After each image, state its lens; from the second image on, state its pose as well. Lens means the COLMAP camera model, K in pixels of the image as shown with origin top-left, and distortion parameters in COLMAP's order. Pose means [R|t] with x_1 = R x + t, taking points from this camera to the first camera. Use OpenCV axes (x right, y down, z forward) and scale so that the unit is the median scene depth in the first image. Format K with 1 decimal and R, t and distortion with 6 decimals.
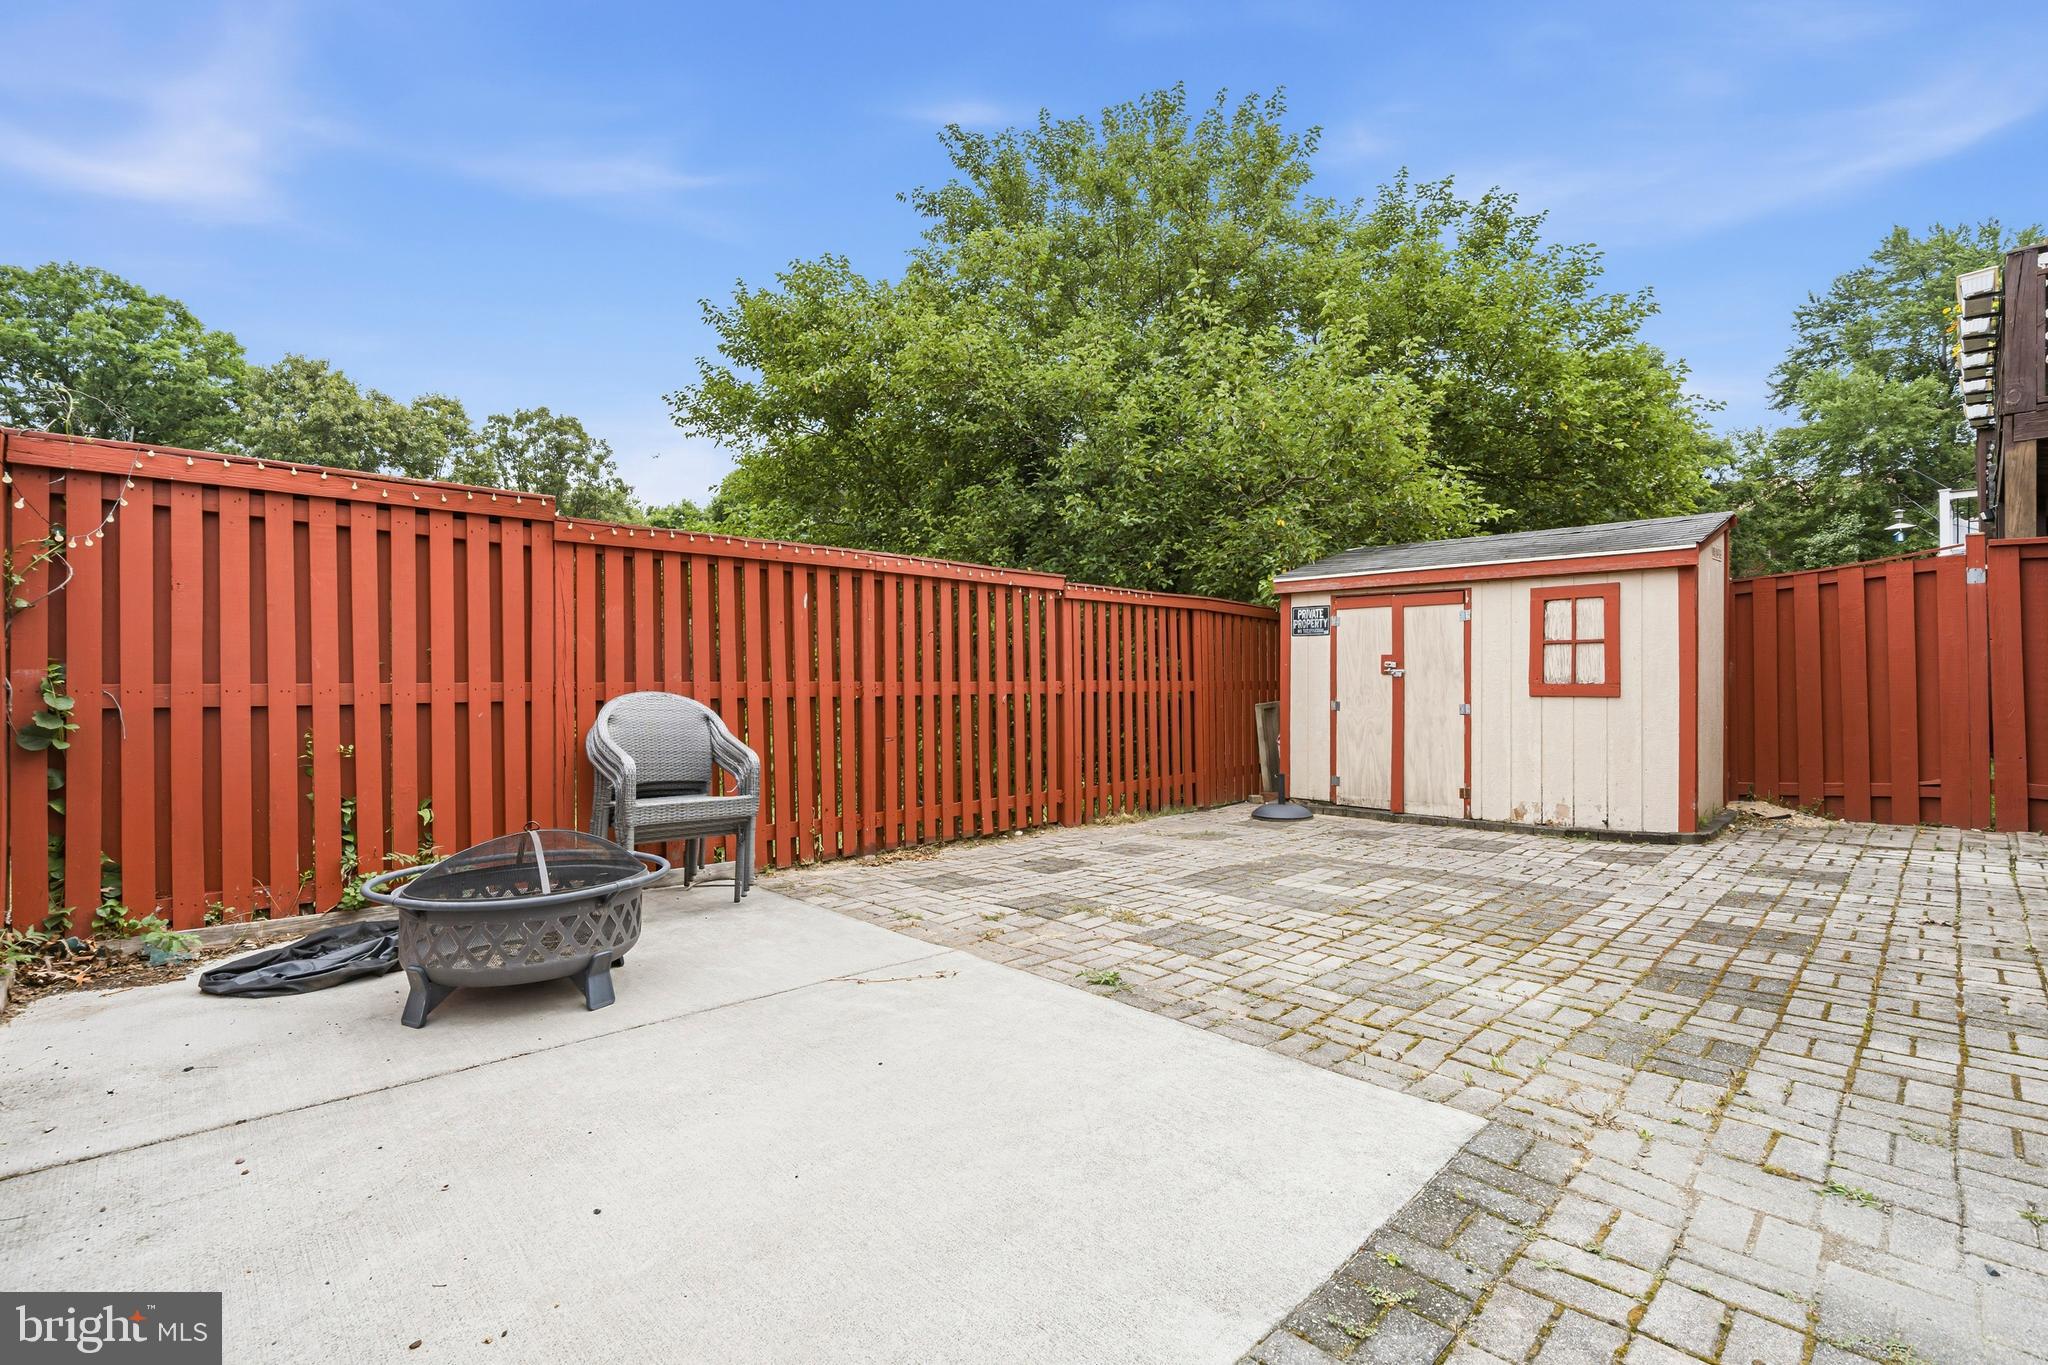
lens RADIAL K [[944.1, 0, 1028.5], [0, 944.1, 682.2], [0, 0, 1]] dist [-0.000937, -0.000351]
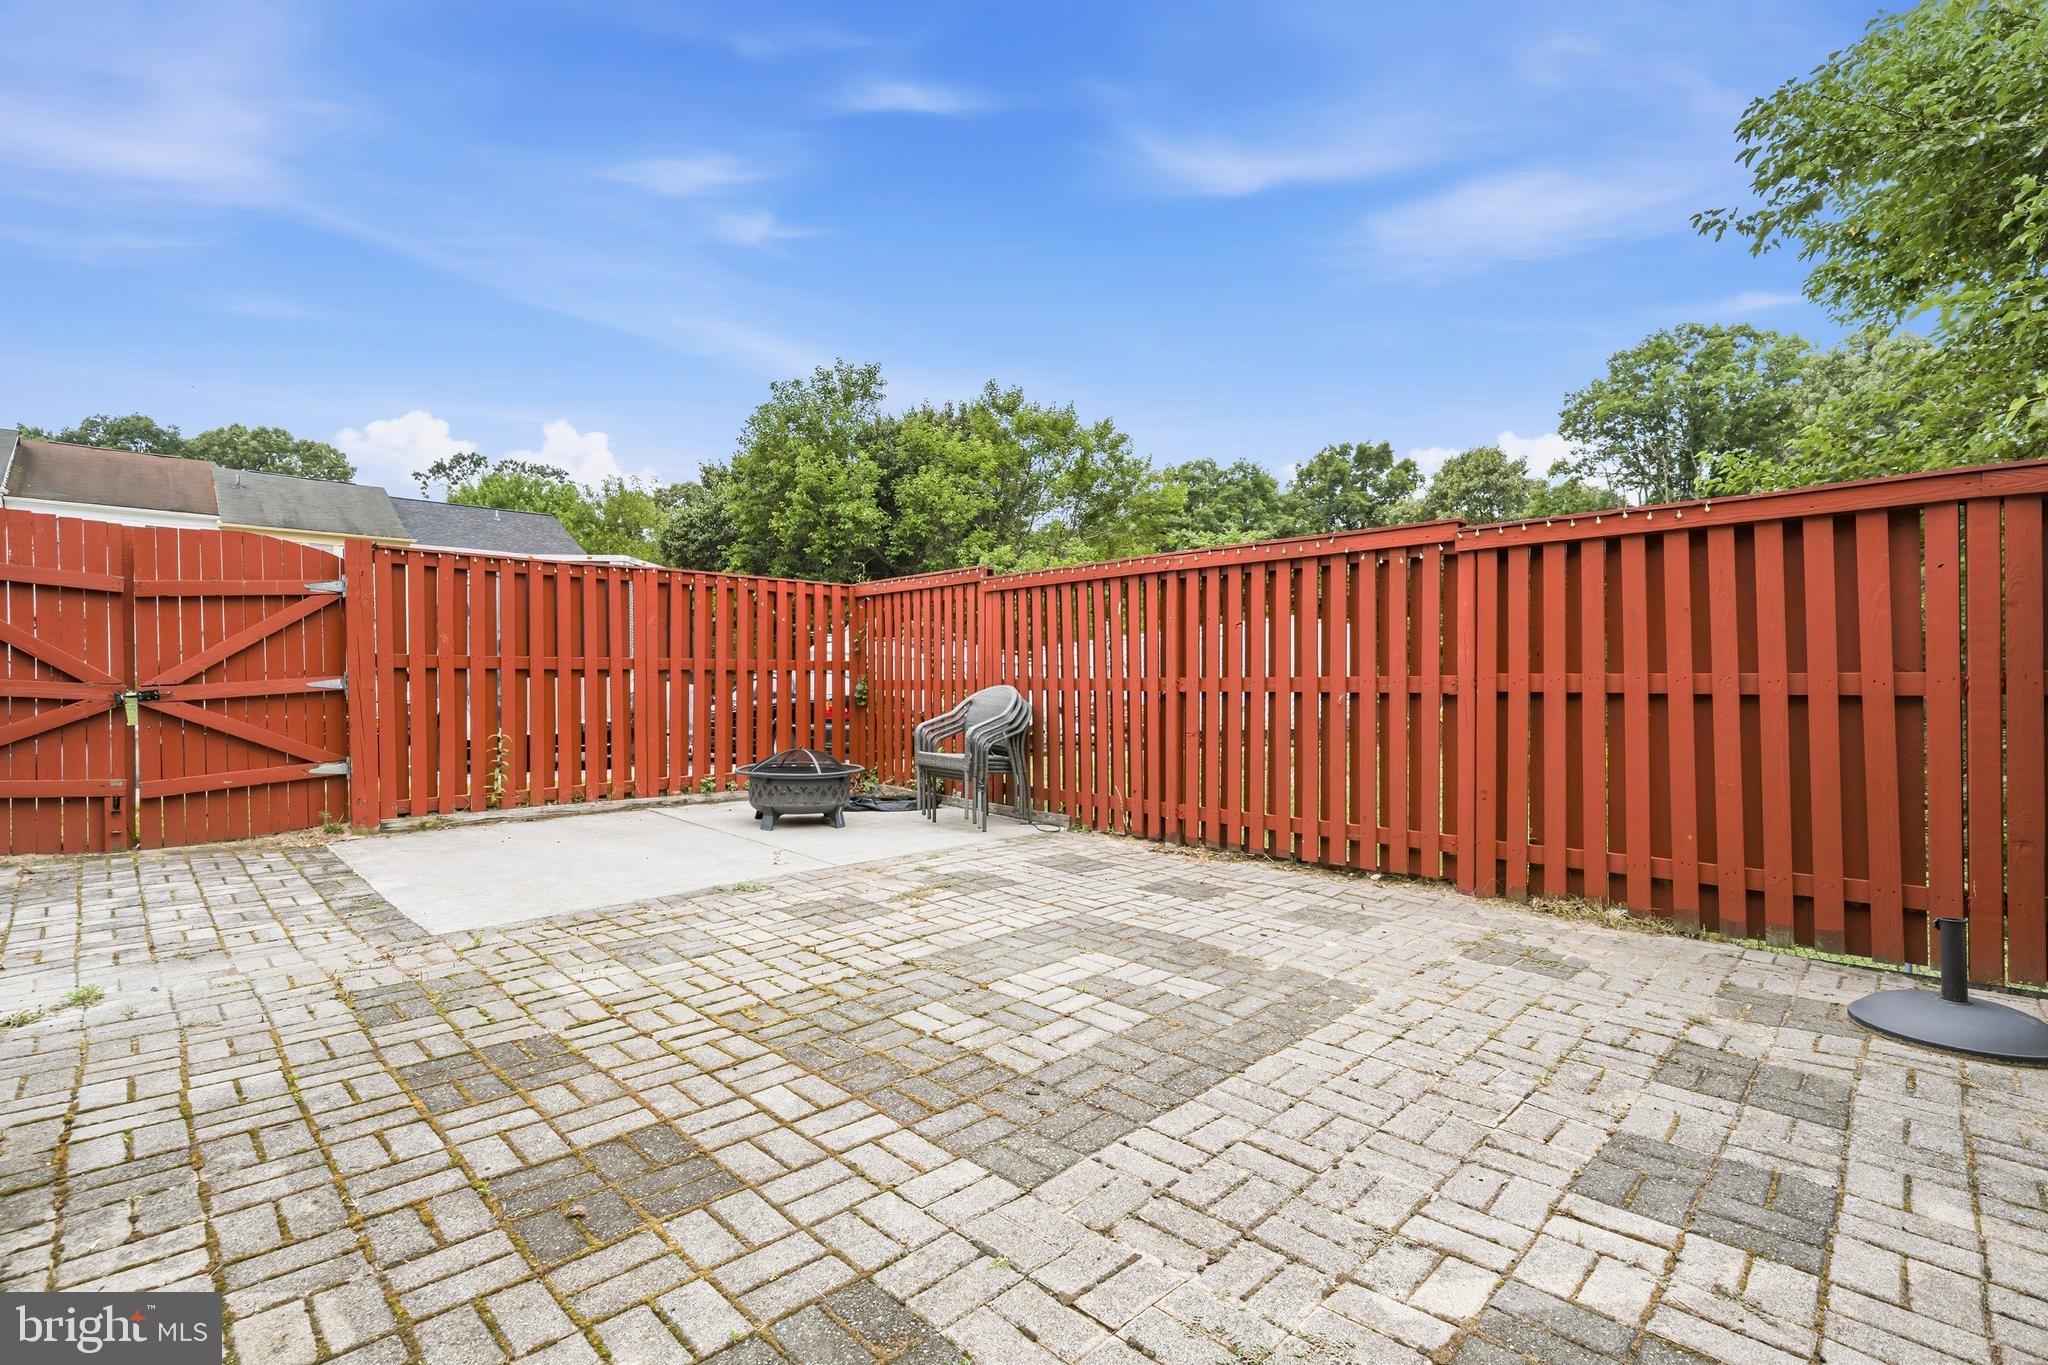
lens RADIAL K [[944.1, 0, 1028.4], [0, 944.1, 682.6], [0, 0, 1]] dist [-0.000937, -0.000351]
pose [[-0.024637, 0.006768, -0.999674, 1.467326], [0.003634, 0.999971, 0.006681, -0.003074], [0.999690, -0.003468, -0.024661, 1.434862]]
